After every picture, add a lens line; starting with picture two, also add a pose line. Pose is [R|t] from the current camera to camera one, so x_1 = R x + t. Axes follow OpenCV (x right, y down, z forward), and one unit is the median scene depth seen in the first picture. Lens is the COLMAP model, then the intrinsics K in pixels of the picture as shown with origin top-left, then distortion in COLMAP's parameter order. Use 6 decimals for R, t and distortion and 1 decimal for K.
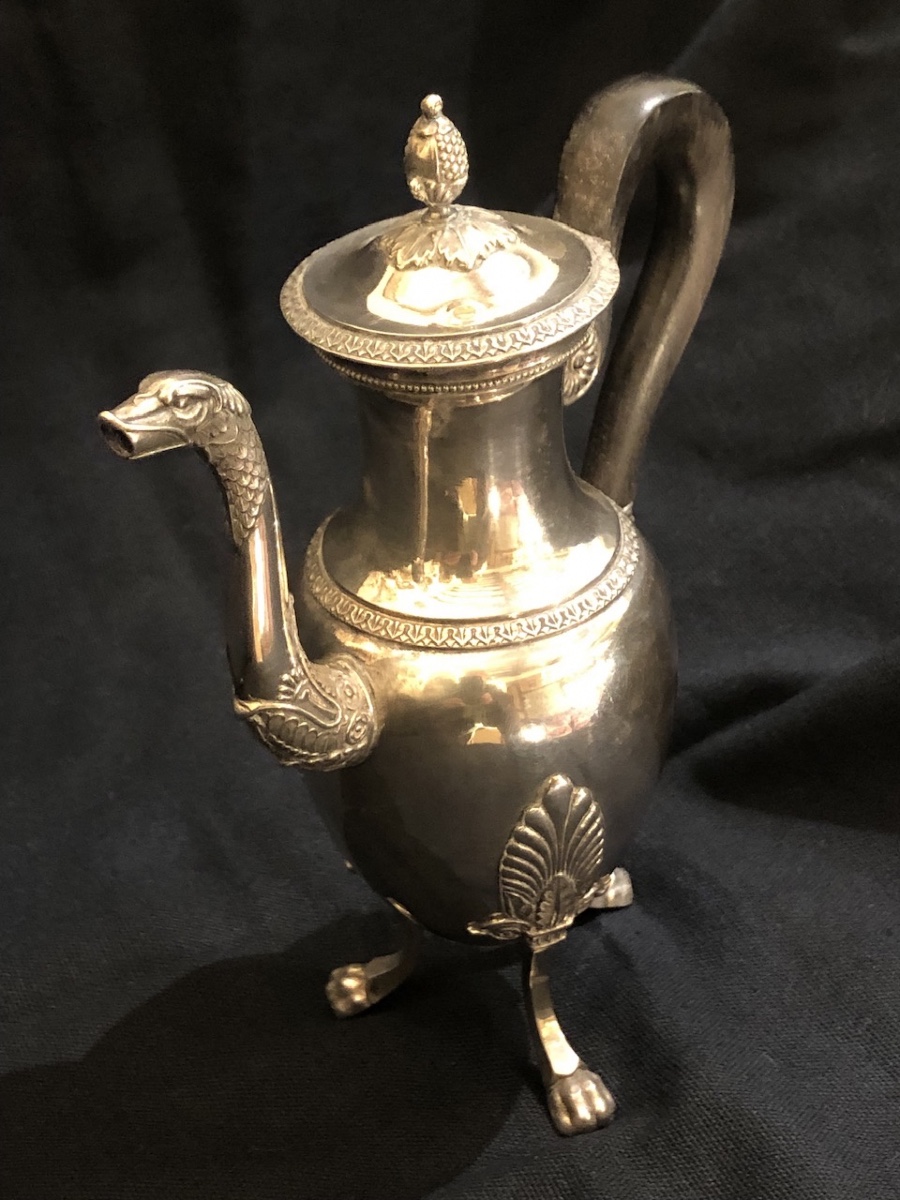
lens RADIAL K [[1935.7, 0, 446.2], [0, 1935.7, 610.0], [0, 0, 1]] dist [0.120821, 0.000000]
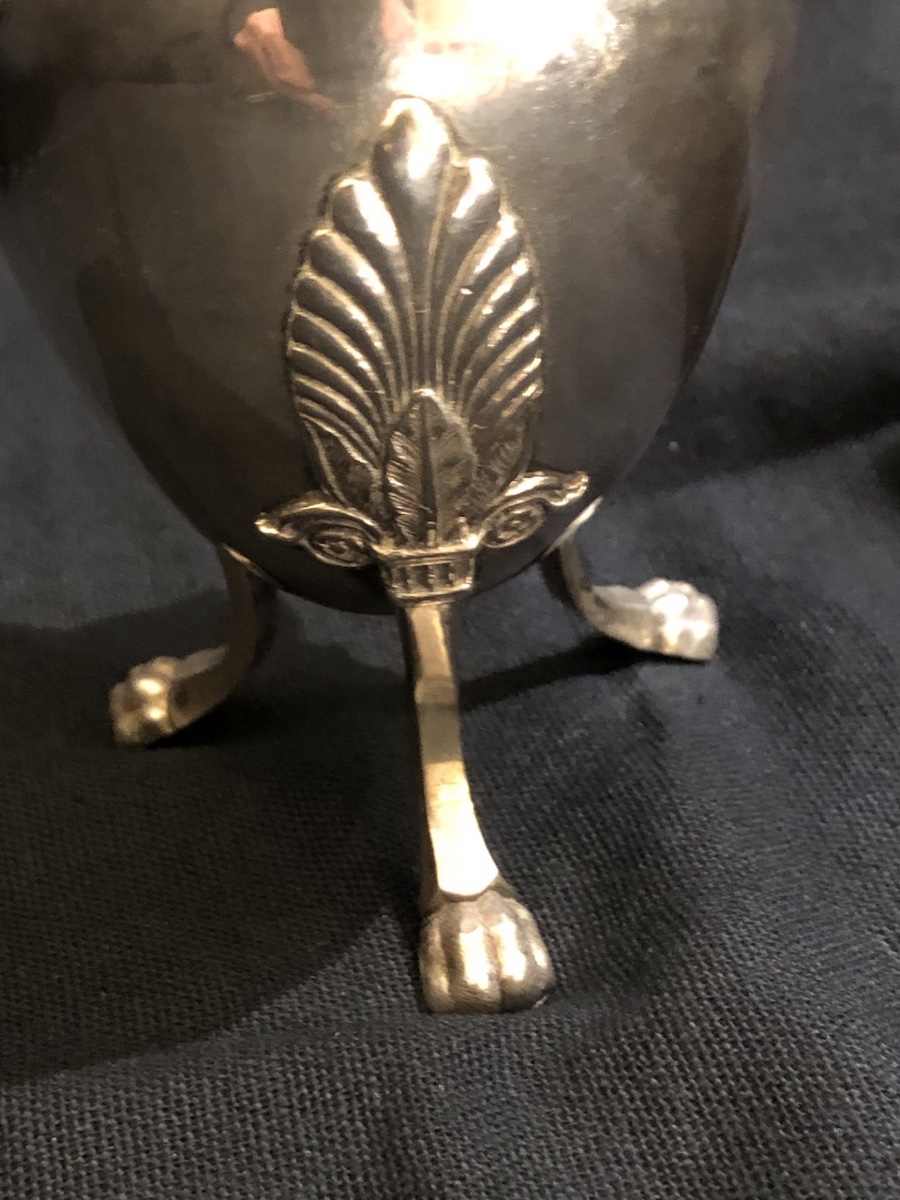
lens RADIAL K [[1935.7, 0, 453.0], [0, 1935.7, 571.2], [0, 0, 1]] dist [0.120821, 0.000000]
pose [[0.969012, 0.155396, -0.192012, 0.146866], [-0.161467, 0.986744, -0.016286, 0.171834], [0.186936, 0.046785, 0.981257, 0.532237]]
